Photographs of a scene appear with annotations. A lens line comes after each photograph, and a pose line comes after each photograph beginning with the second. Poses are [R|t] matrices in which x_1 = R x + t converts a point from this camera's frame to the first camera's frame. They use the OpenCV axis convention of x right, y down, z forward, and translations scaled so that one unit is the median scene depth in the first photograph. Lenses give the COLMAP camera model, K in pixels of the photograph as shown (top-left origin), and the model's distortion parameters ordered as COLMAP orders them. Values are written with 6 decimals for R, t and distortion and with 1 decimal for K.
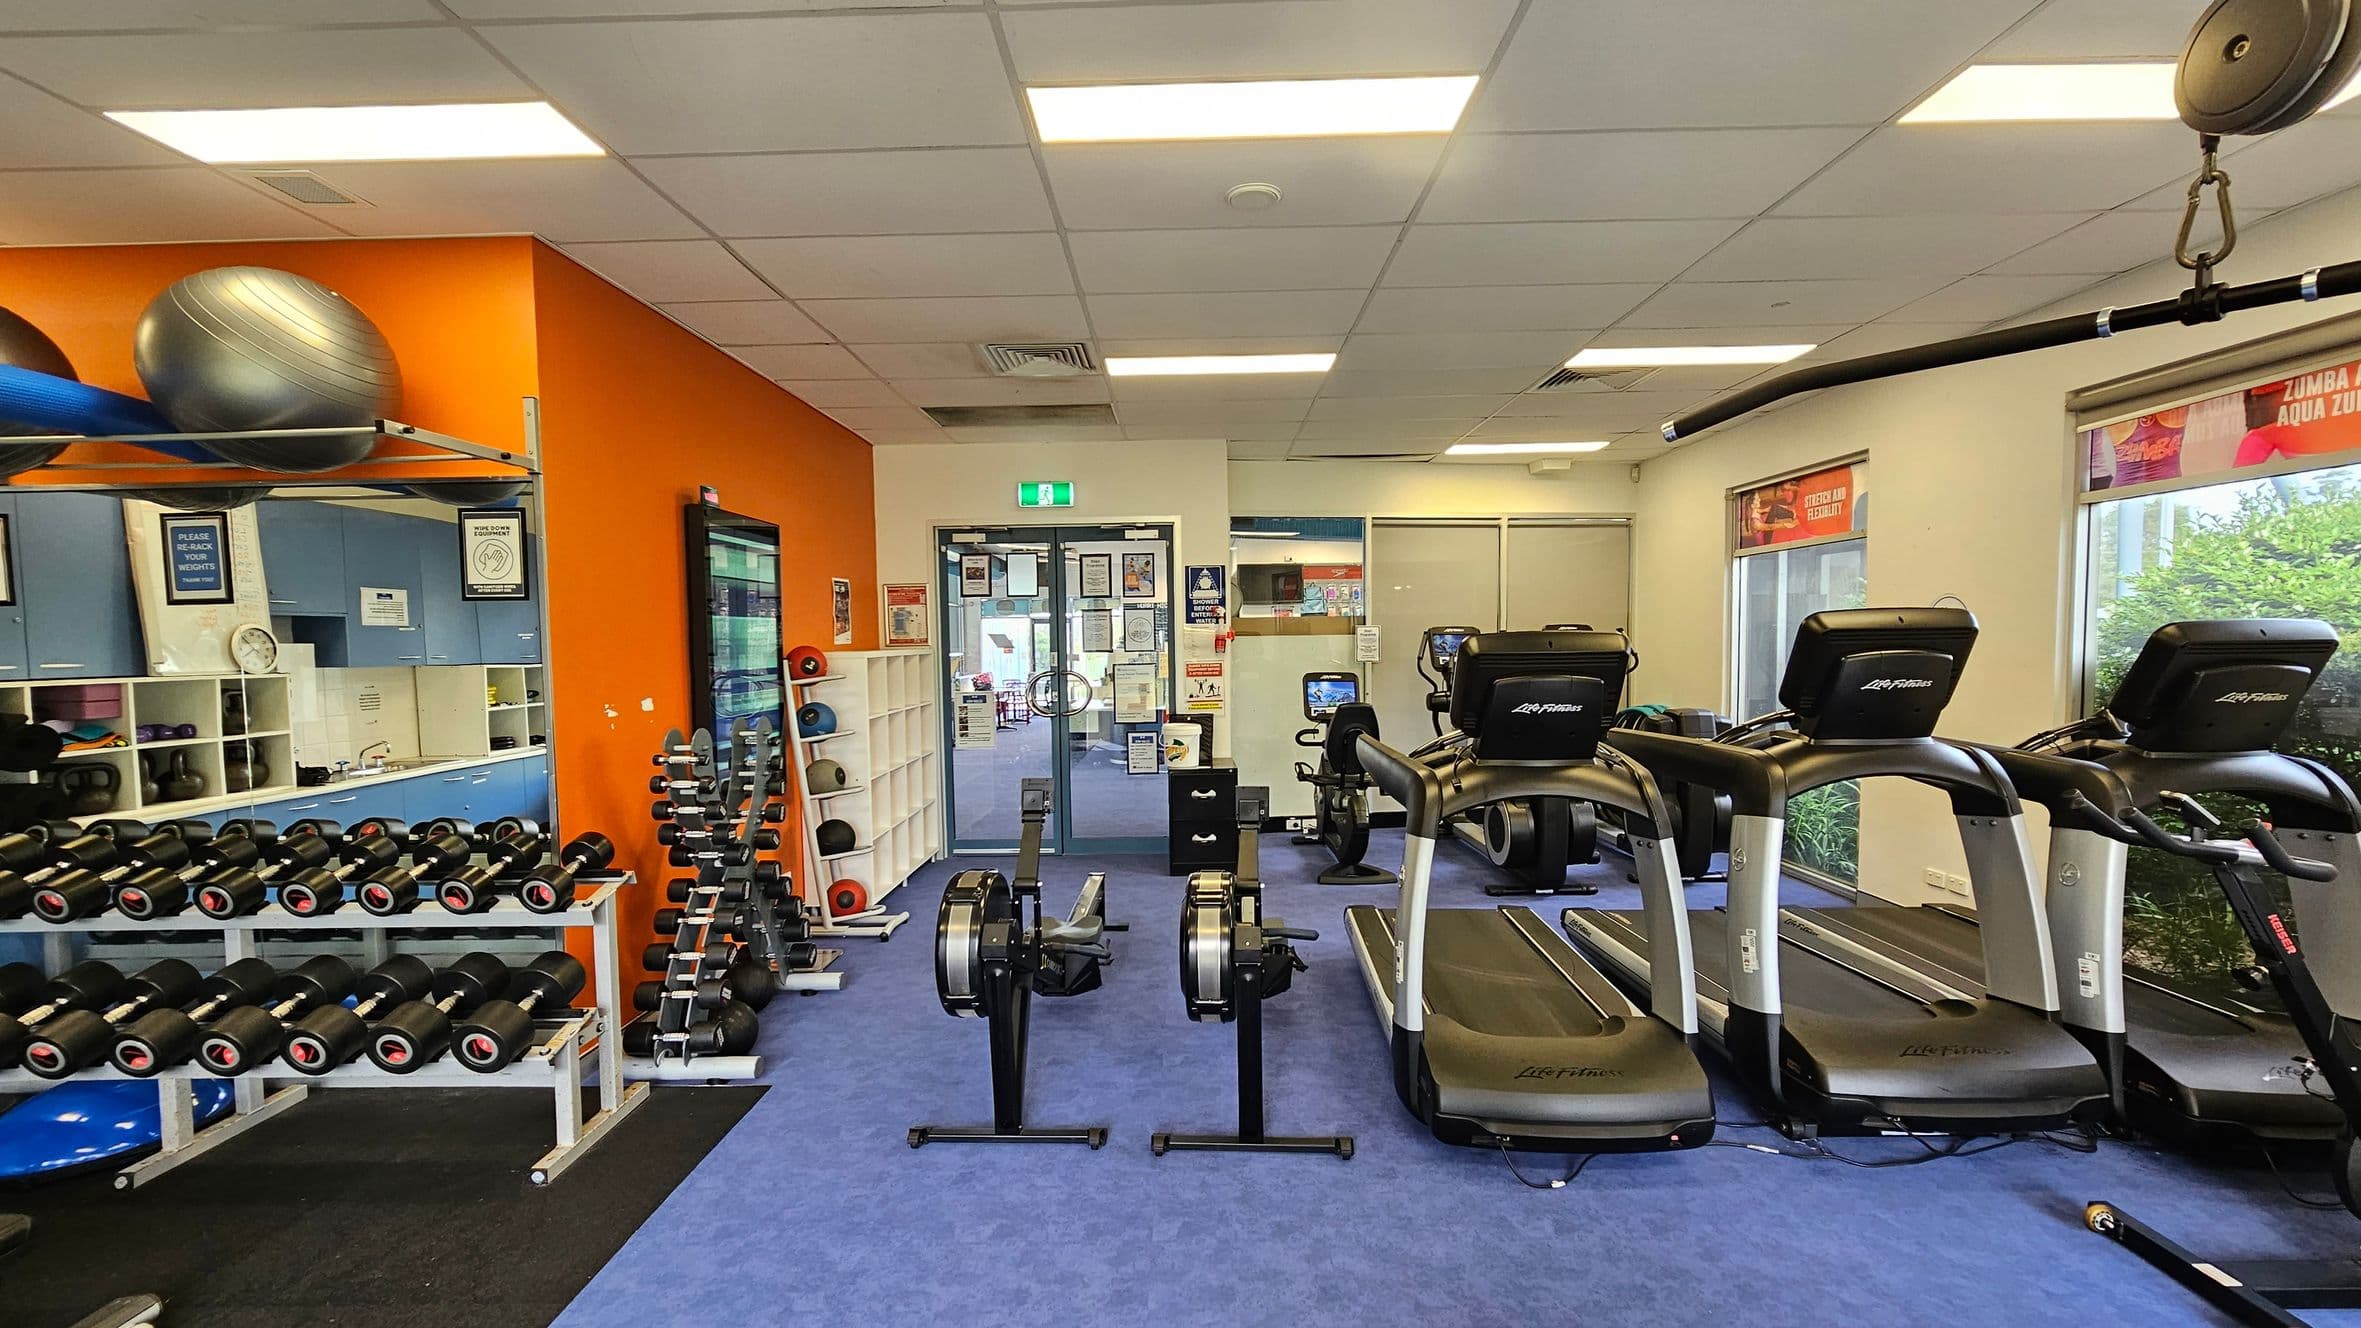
lens RADIAL K [[965.3, 0, 1175.6], [0, 965.3, 694.1], [0, 0, 1]] dist [-0.002176, 0.000472]
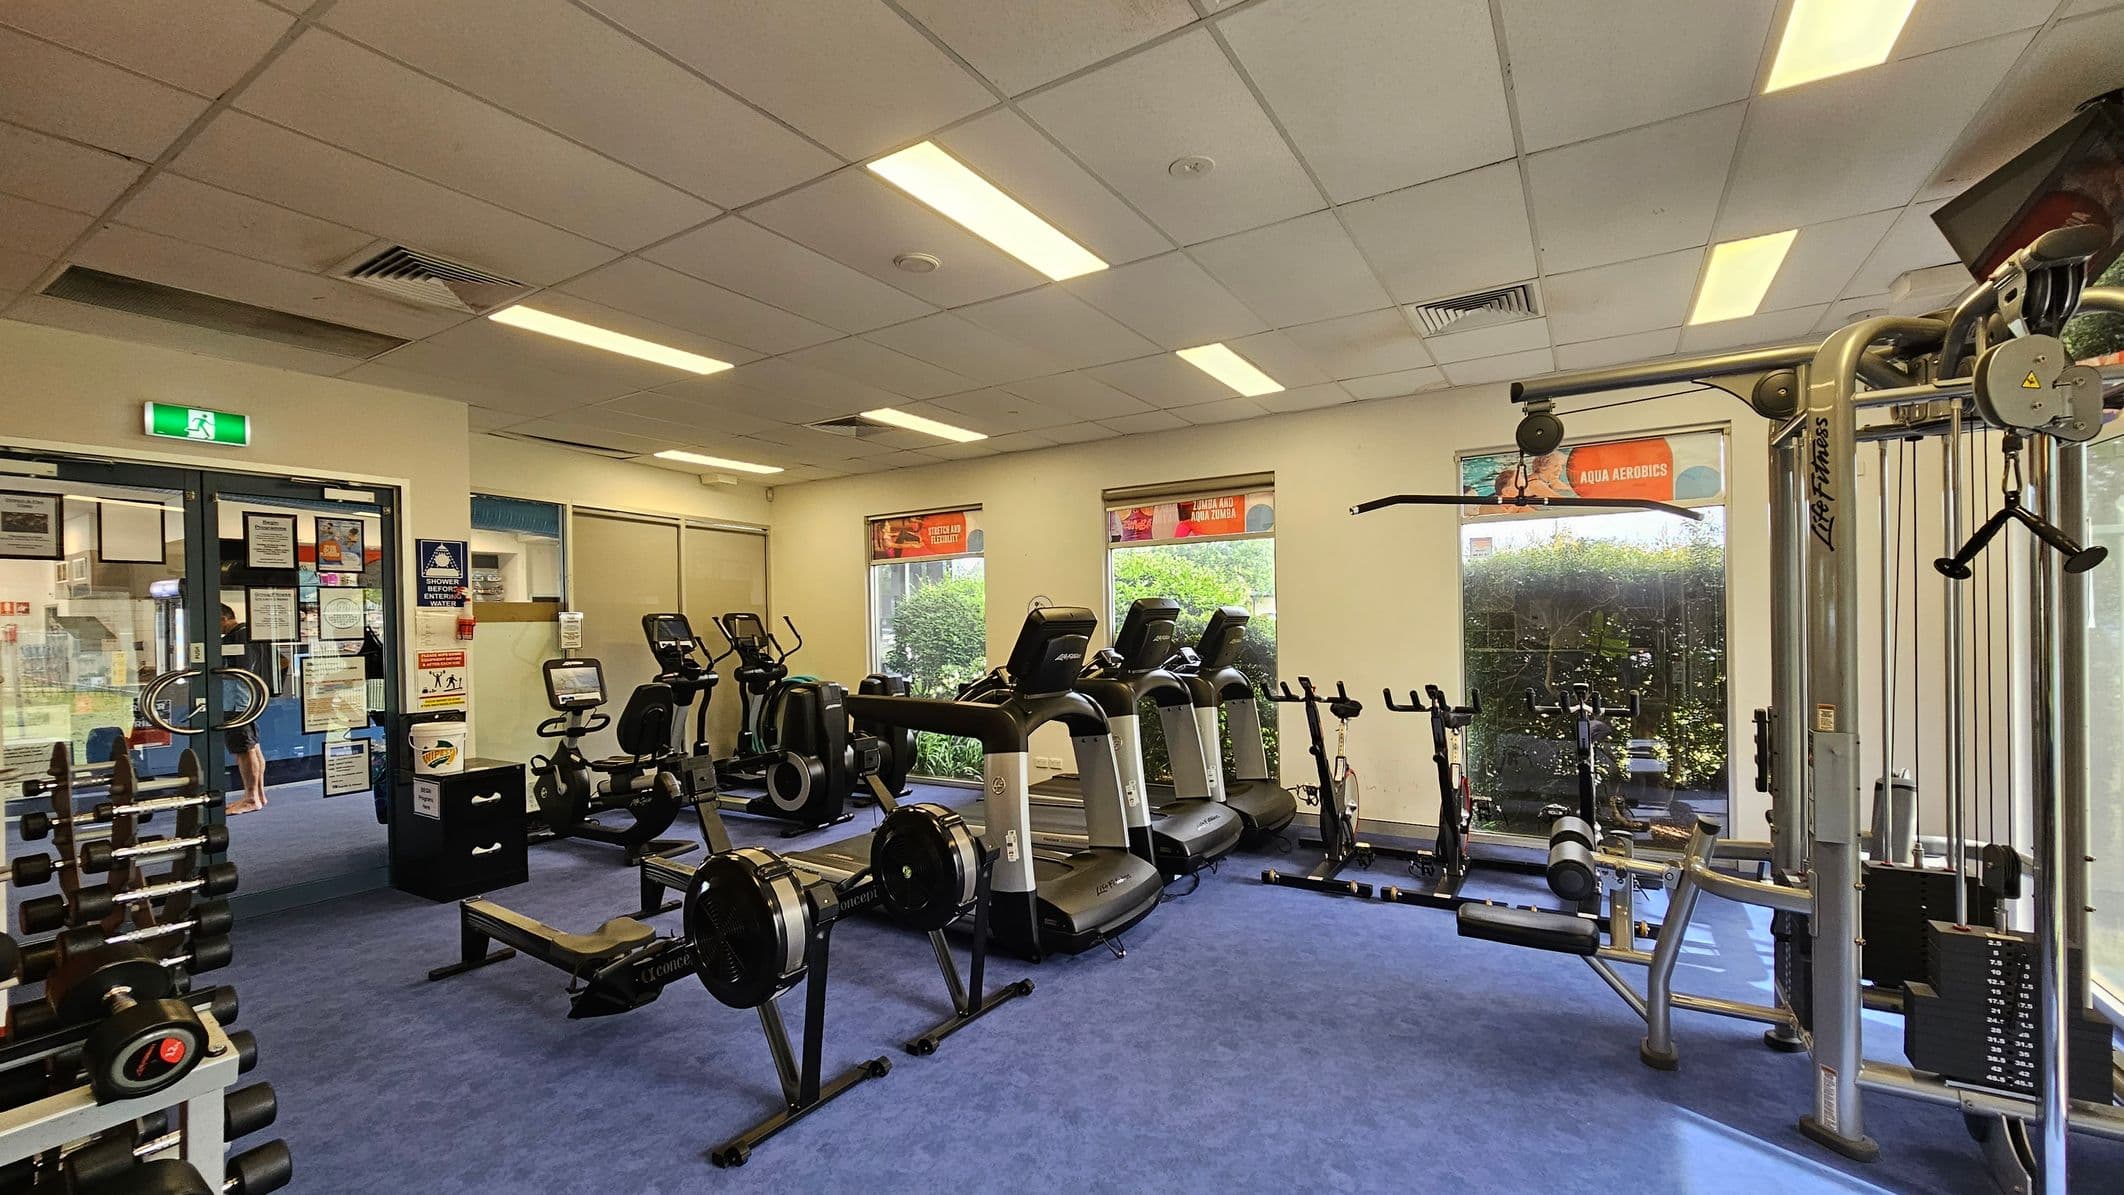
lens RADIAL K [[868.4, 0, 1057.6], [0, 868.4, 624.6], [0, 0, 1]] dist [-0.002176, 0.000472]
pose [[0.518750, -0.001157, 0.854925, -0.367451], [0.060559, 0.997537, -0.035396, 0.004553], [-0.852778, 0.070135, 0.517542, 0.130224]]
